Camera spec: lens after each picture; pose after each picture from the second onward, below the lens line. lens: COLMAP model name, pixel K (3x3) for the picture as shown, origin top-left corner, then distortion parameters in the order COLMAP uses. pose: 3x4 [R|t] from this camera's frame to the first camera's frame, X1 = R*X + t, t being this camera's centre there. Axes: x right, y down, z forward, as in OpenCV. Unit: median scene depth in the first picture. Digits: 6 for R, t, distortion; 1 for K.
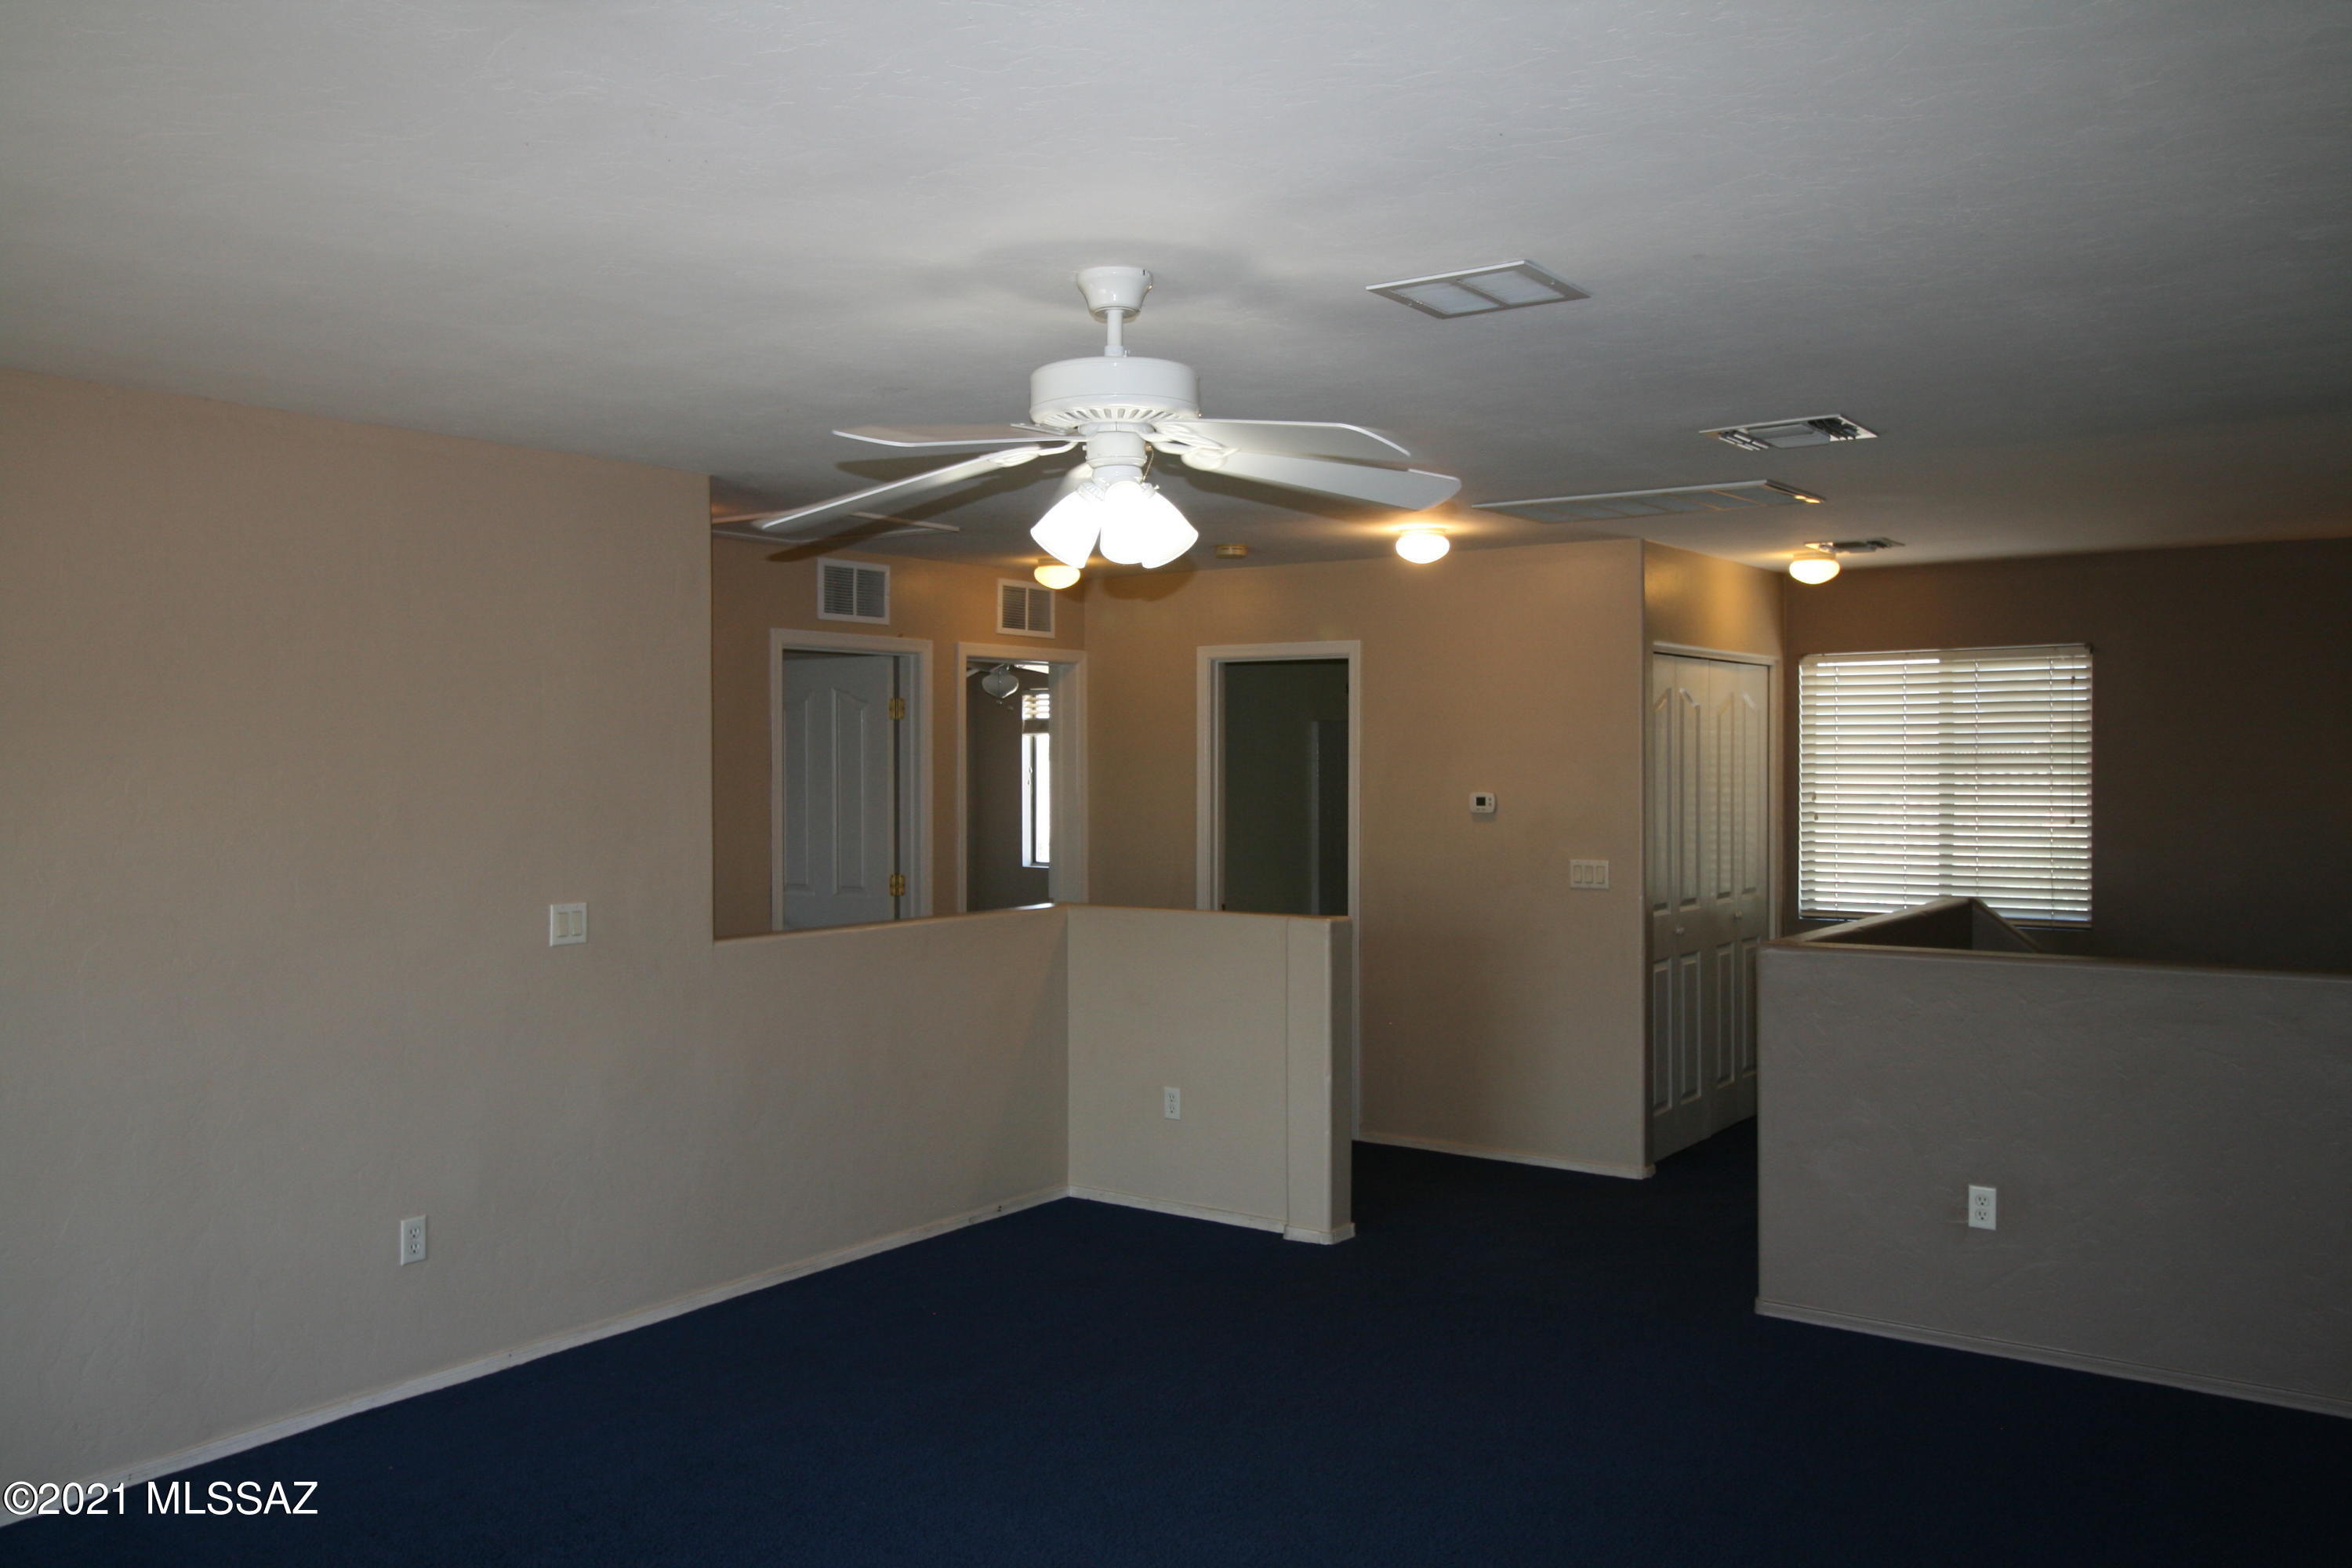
lens RADIAL K [[1863.0, 0, 1173.7], [0, 1863.0, 791.5], [0, 0, 1]] dist [0.011413, 0.005251]
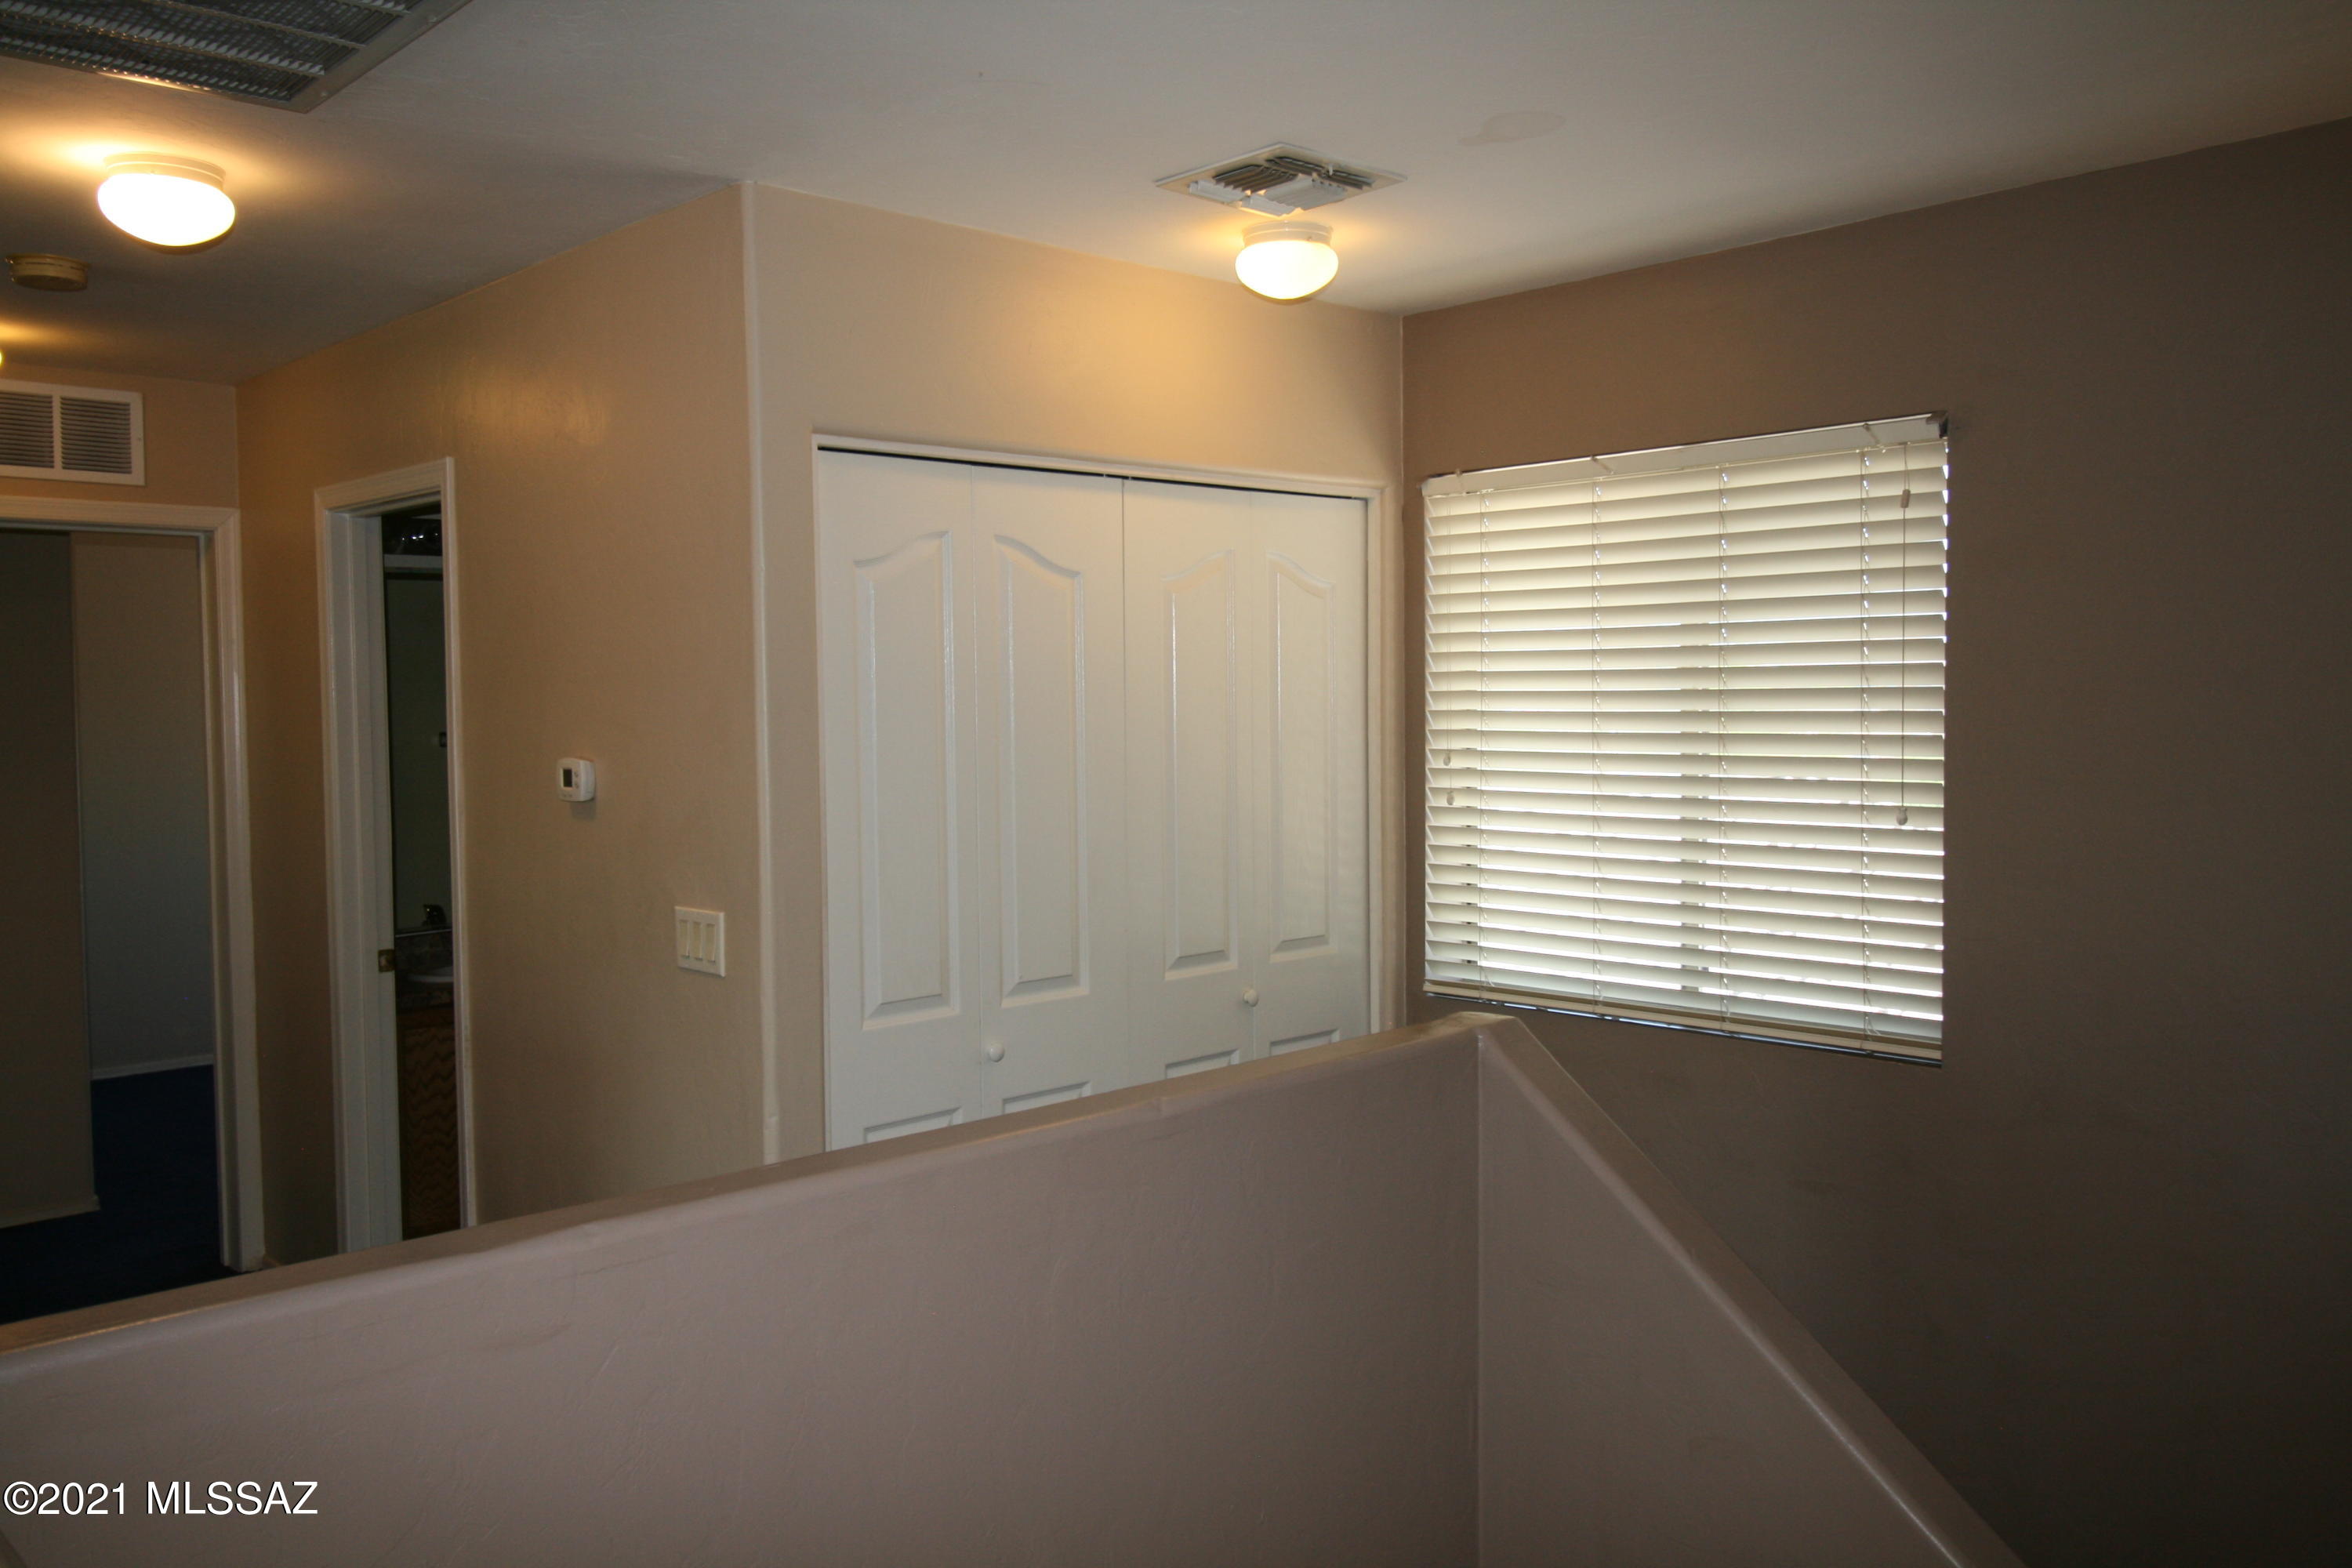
lens RADIAL K [[1863.0, 0, 1180.4], [0, 1863.0, 770.0], [0, 0, 1]] dist [0.011413, 0.005251]
pose [[0.982987, -0.000864, -0.183675, 0.391913], [0.005770, 0.999641, 0.026178, -0.007810], [0.183586, -0.026792, 0.982638, 0.532864]]
